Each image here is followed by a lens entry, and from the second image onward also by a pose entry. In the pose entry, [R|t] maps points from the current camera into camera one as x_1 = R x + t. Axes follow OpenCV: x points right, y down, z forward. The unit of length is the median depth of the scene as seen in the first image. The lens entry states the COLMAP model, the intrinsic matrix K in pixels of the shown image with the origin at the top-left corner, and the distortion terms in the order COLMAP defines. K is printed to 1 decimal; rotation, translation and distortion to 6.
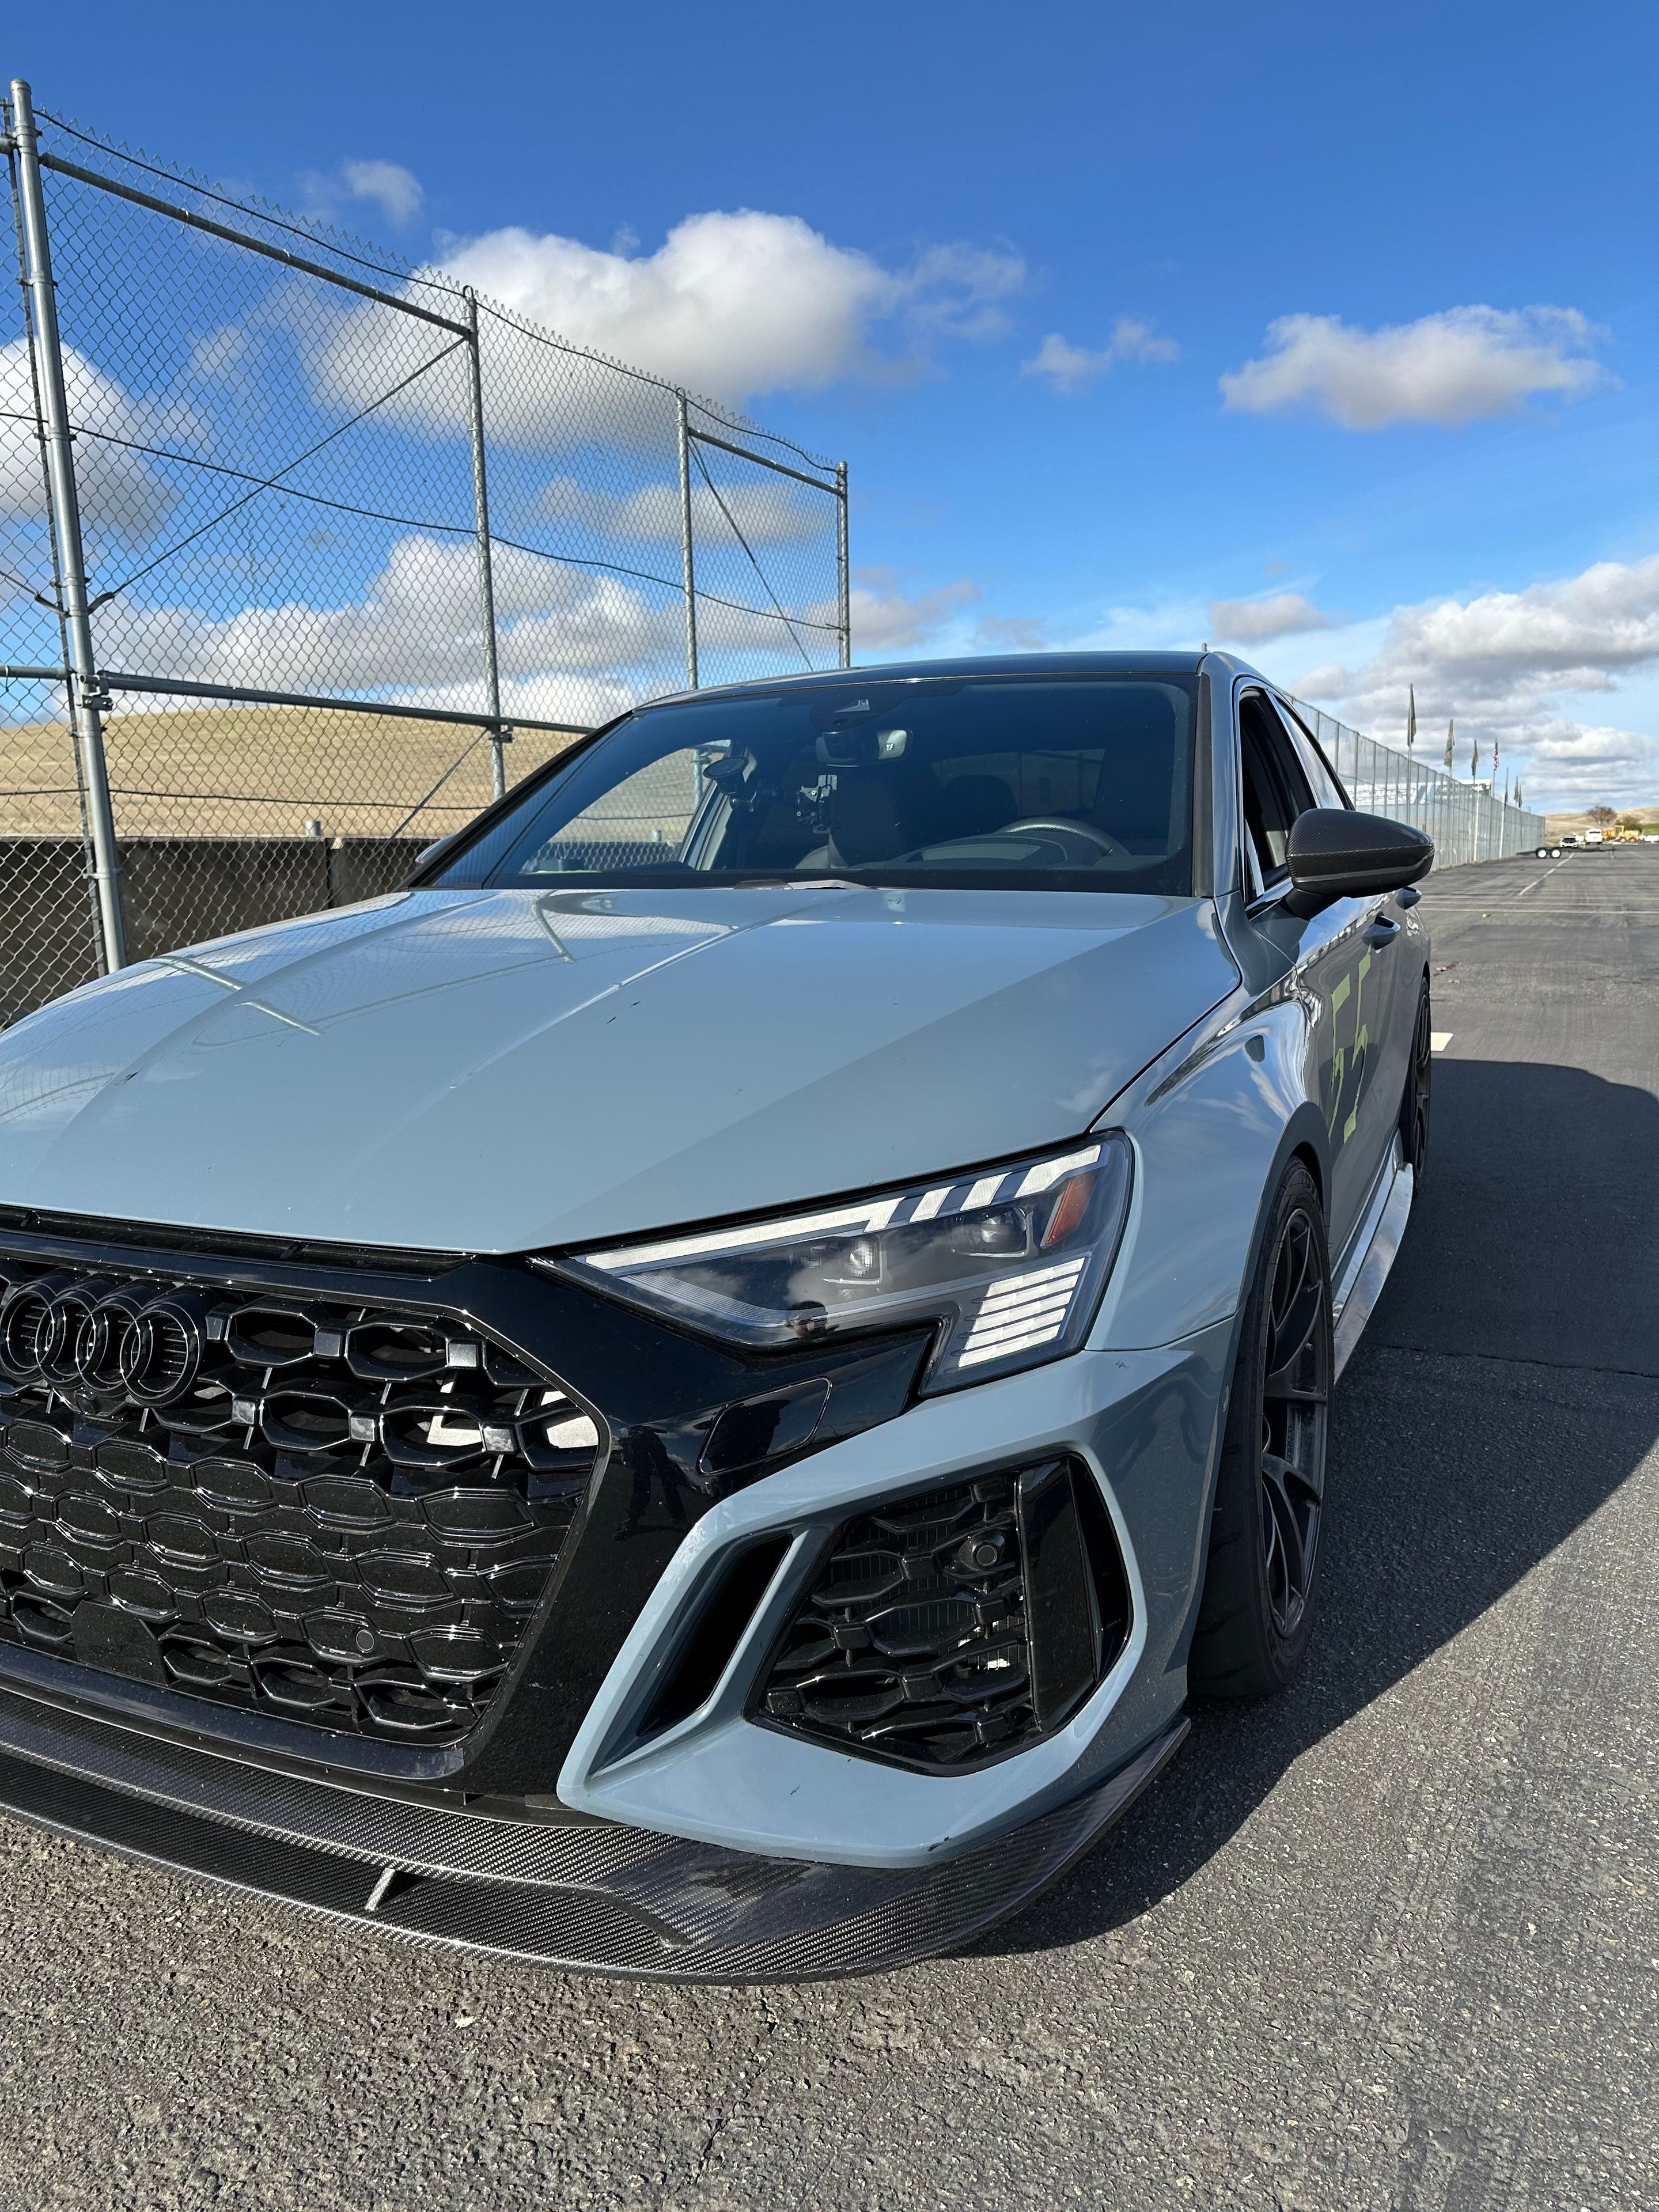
lens RADIAL K [[1579.9, 0, 831.9], [0, 1579.9, 1113.6], [0, 0, 1]] dist [0.036156, -0.047419]
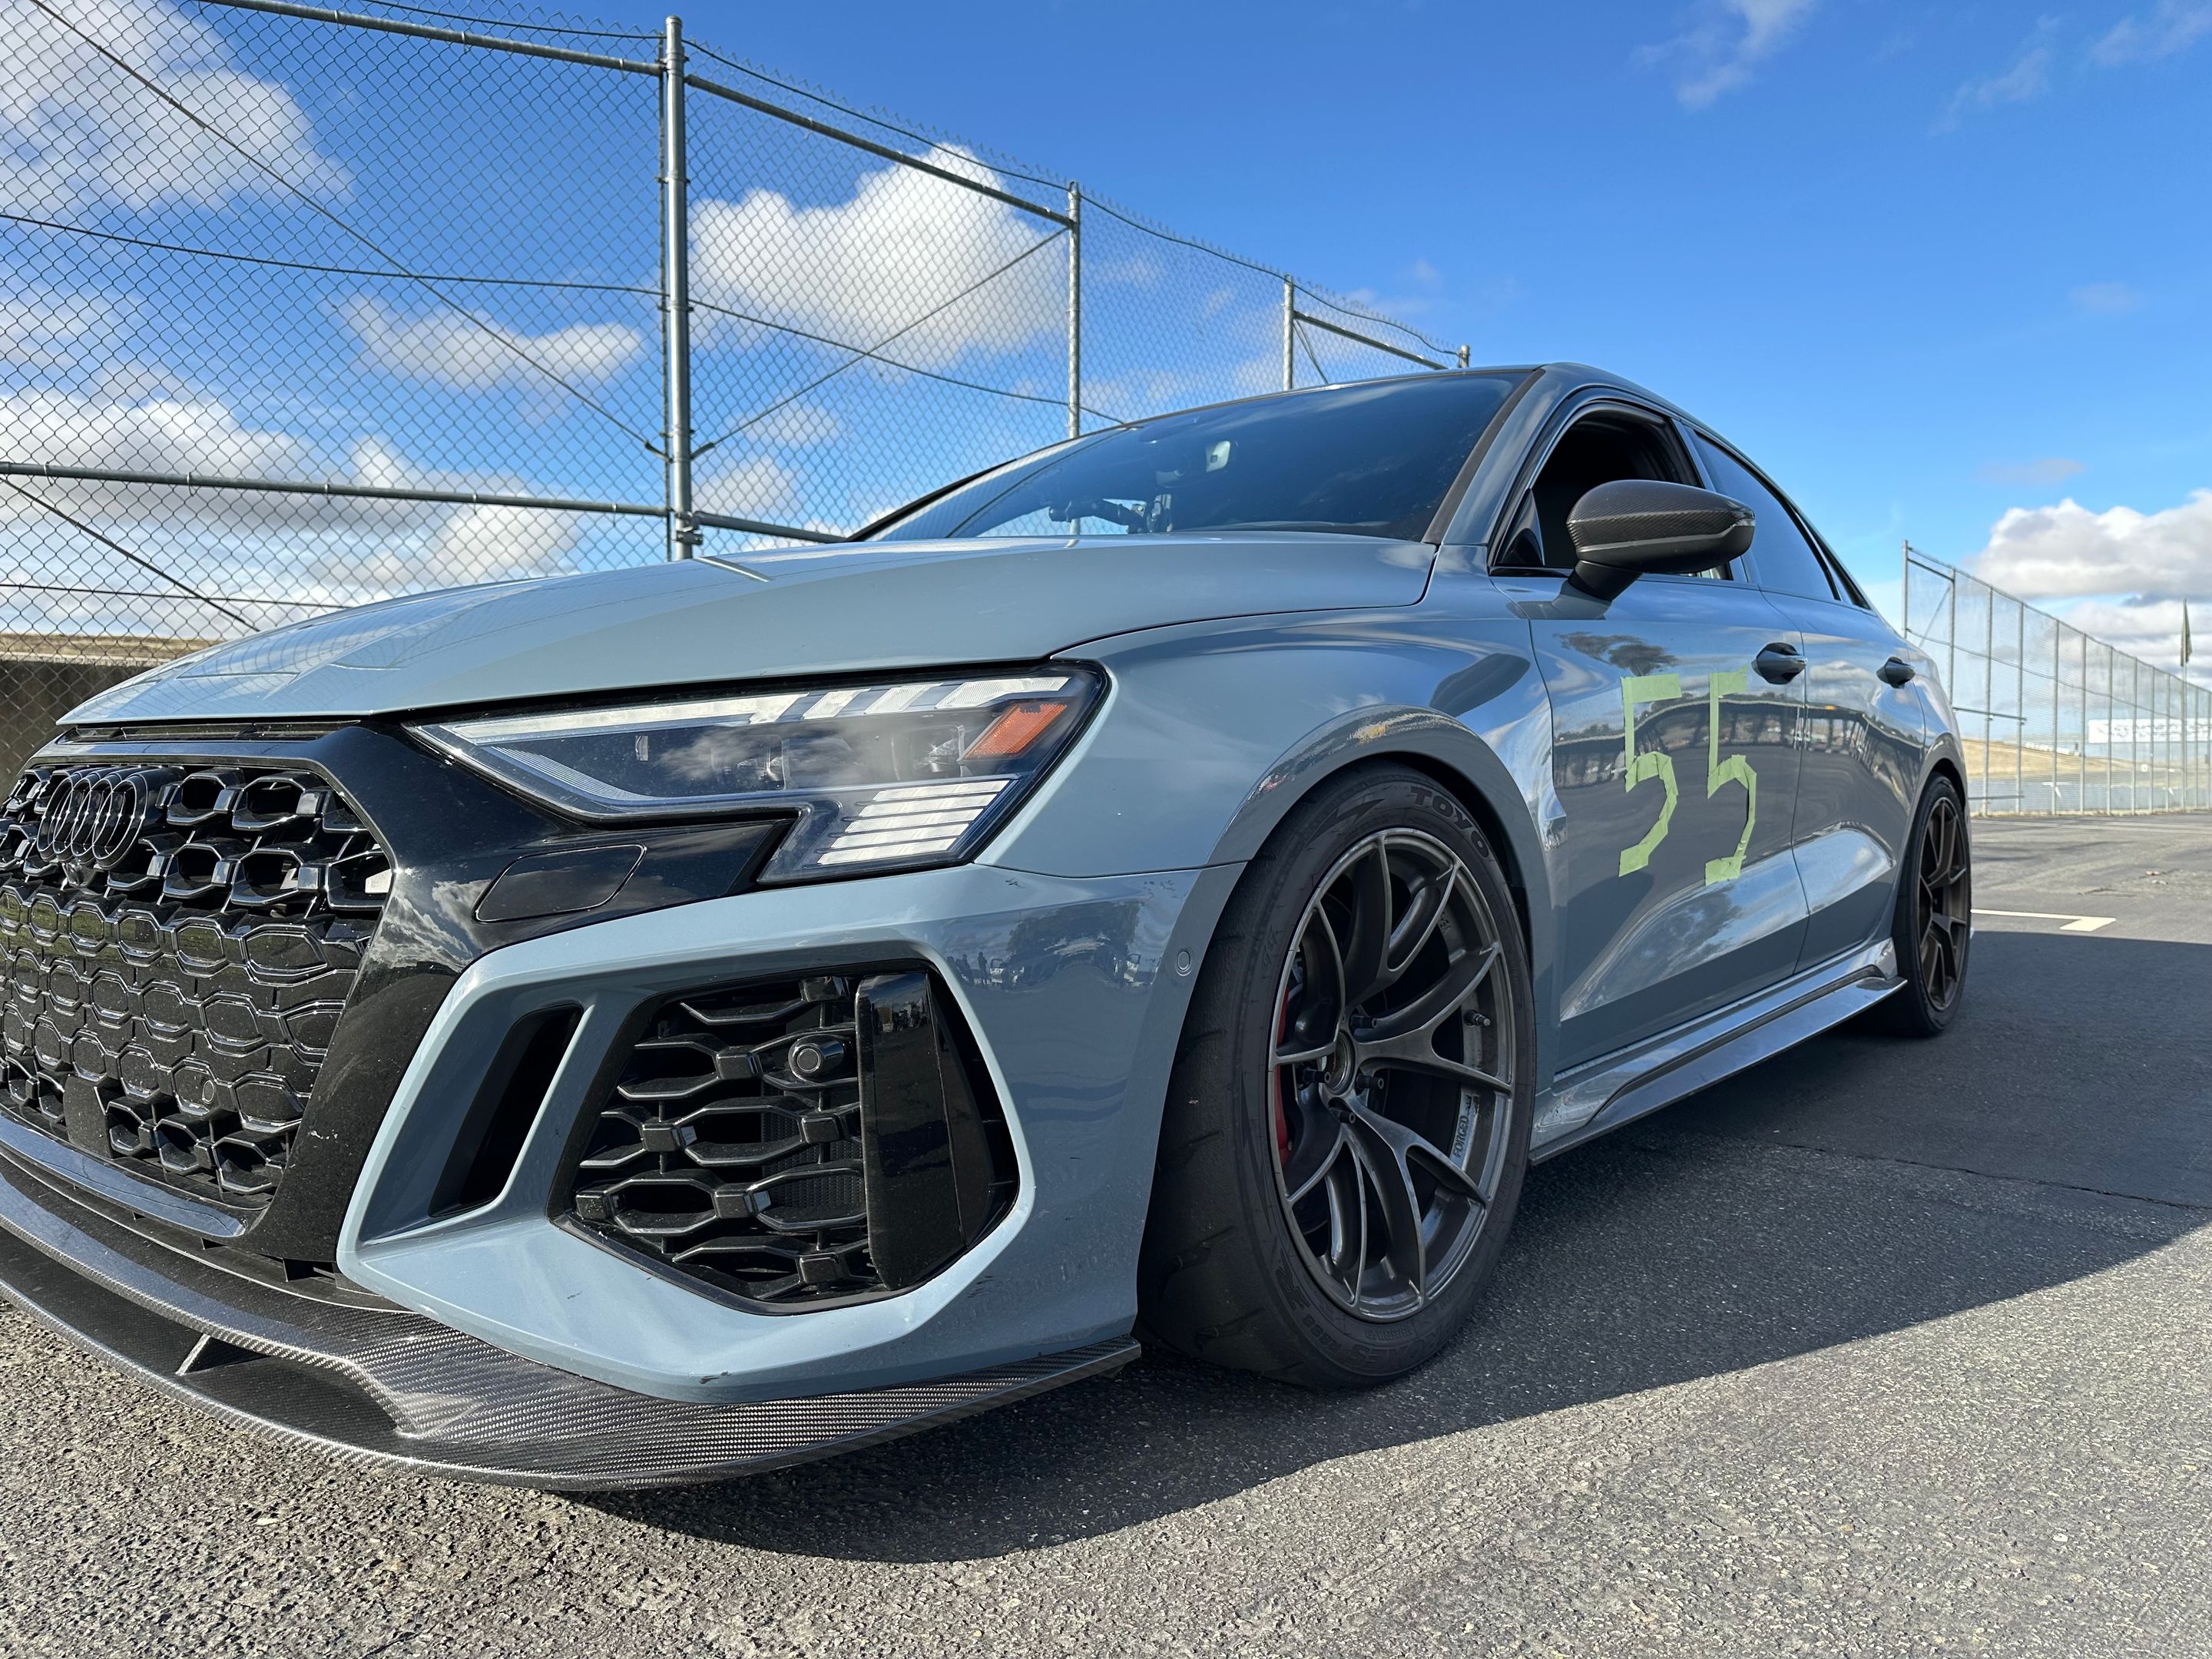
lens RADIAL K [[1579.9, 0, 1109.5], [0, 1579.9, 826.8], [0, 0, 1]] dist [0.036156, -0.047419]
pose [[0.965740, 0.034702, -0.257180, 0.117597], [-0.068017, 0.990222, -0.121798, 0.058954], [0.250439, 0.135118, 0.958657, 0.039170]]
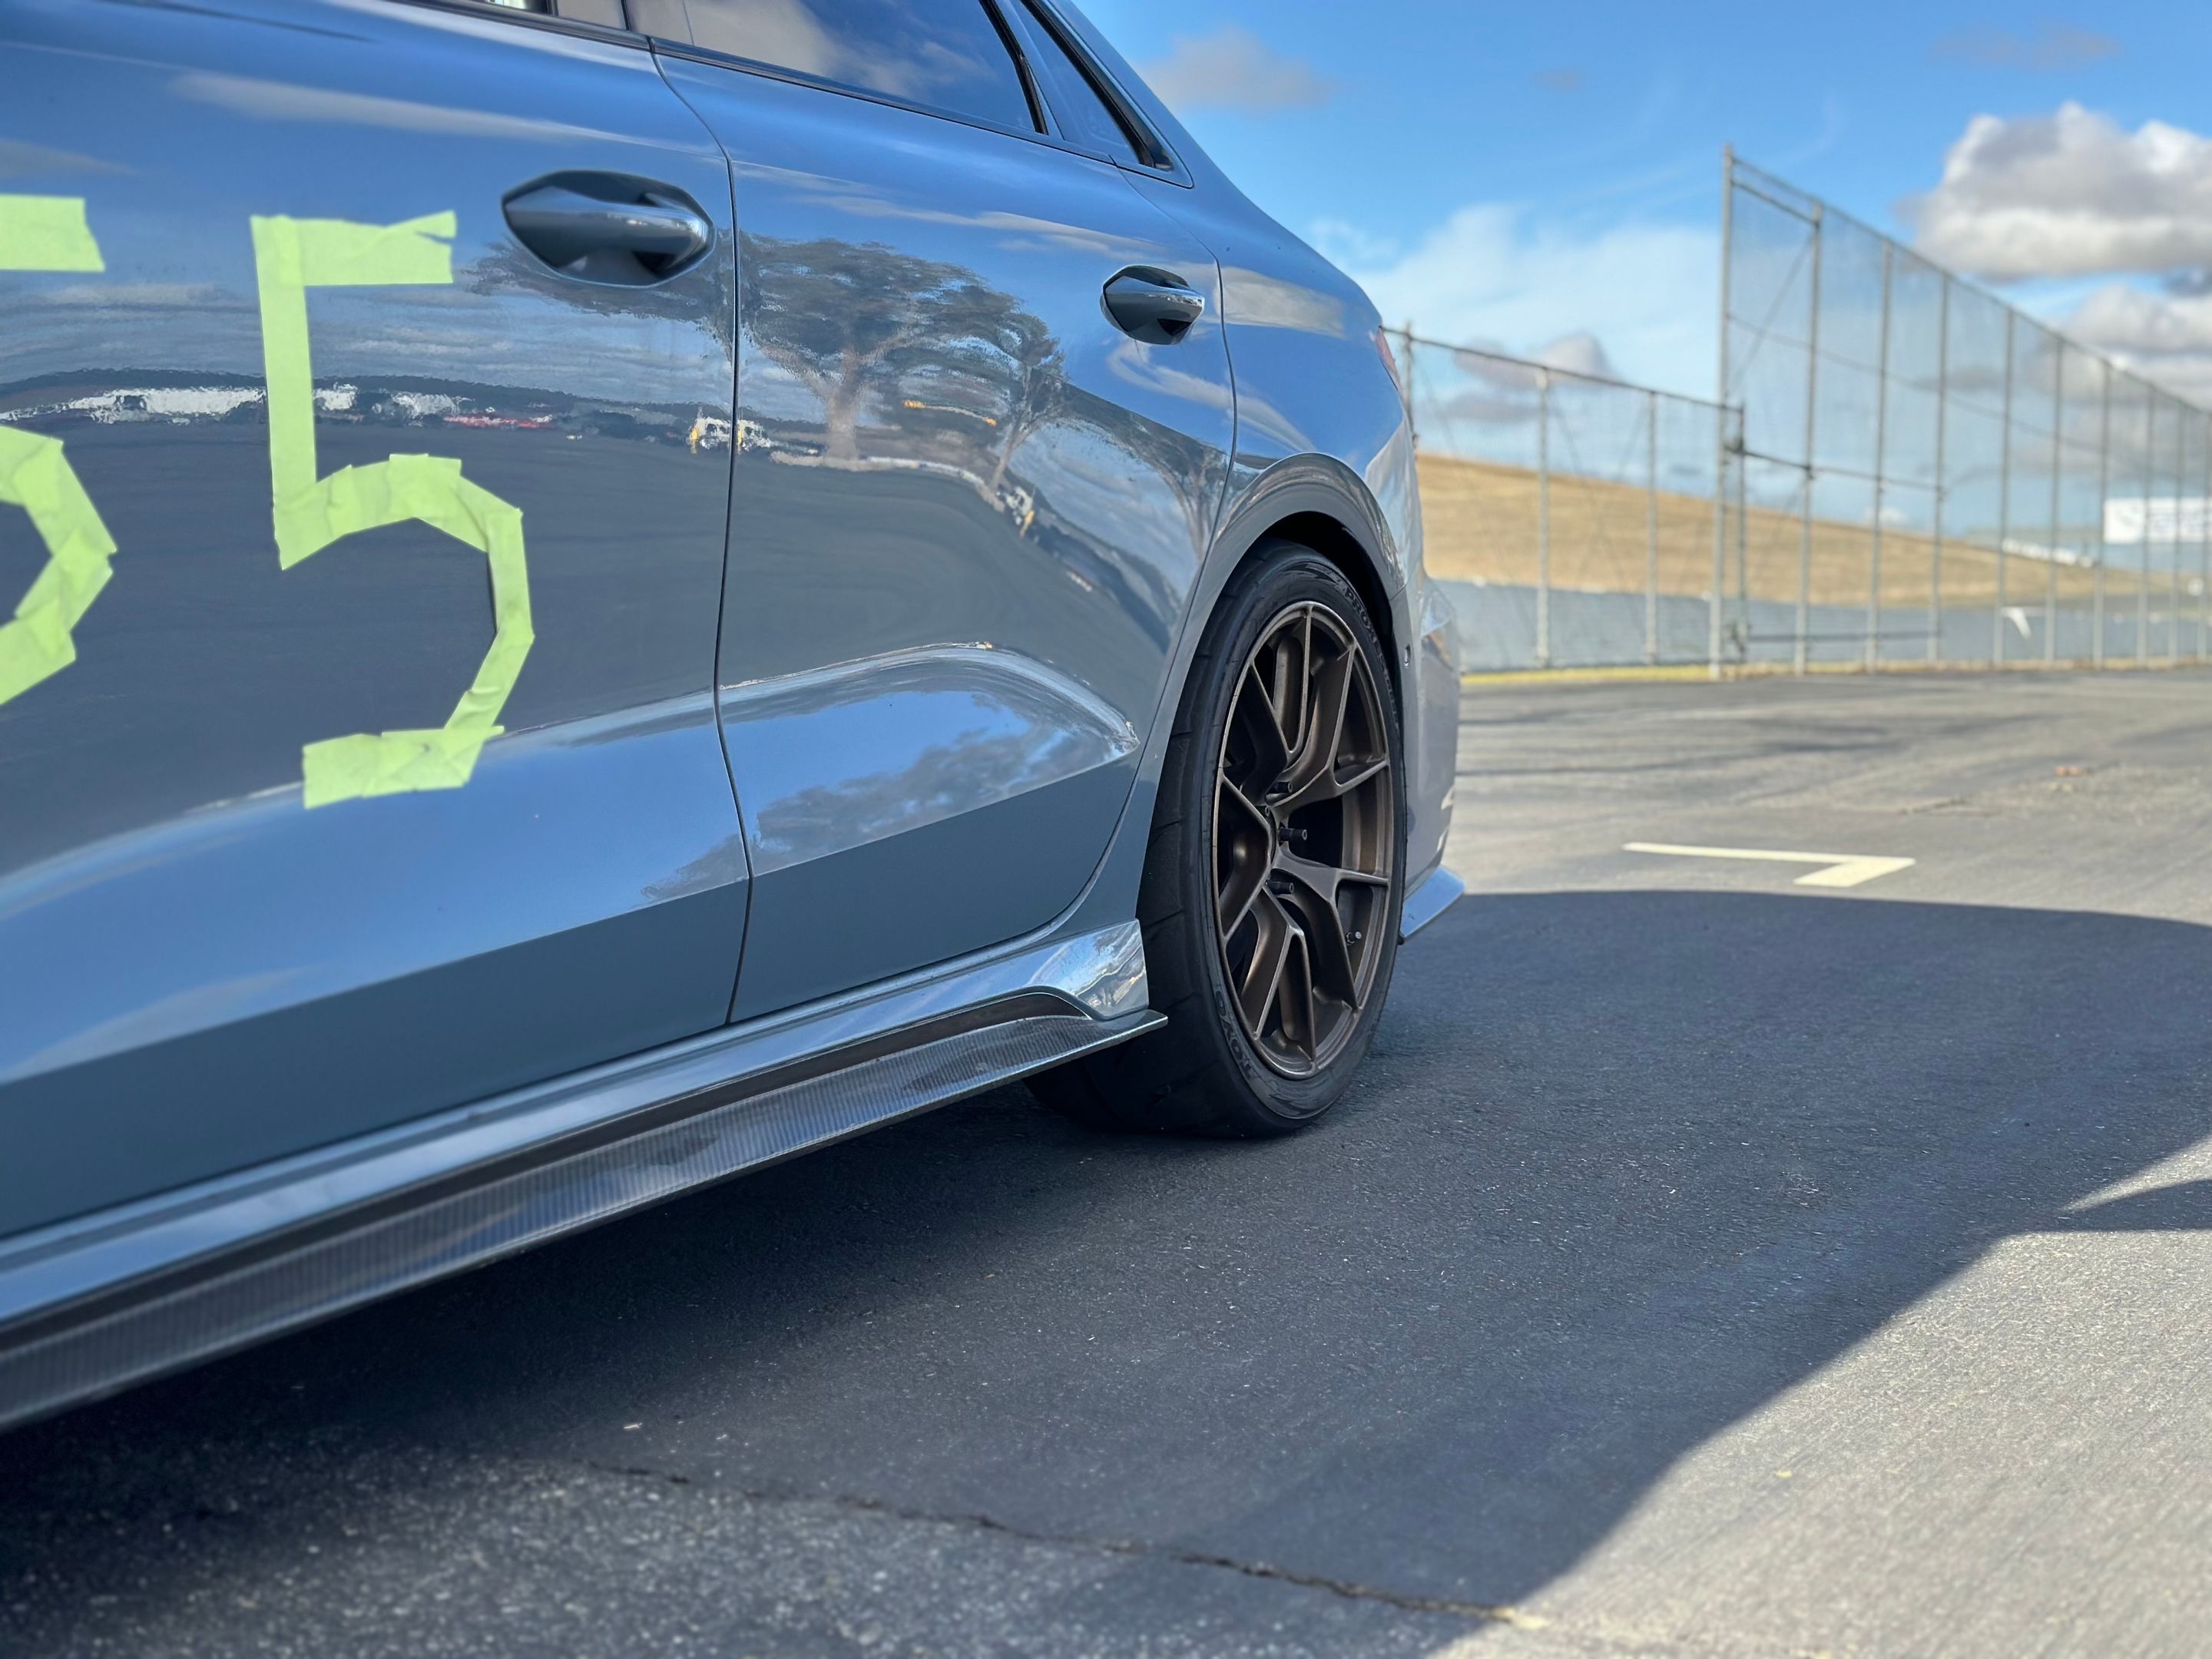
lens RADIAL K [[3105.3, 0, 1124.8], [0, 3105.3, 829.8], [0, 0, 1]] dist [0.119370, 0.000000]
pose [[0.999407, 0.032609, -0.011047, 0.253791], [-0.033488, 0.995206, -0.091884, 0.039427], [0.007997, 0.092200, 0.995708, 0.186669]]
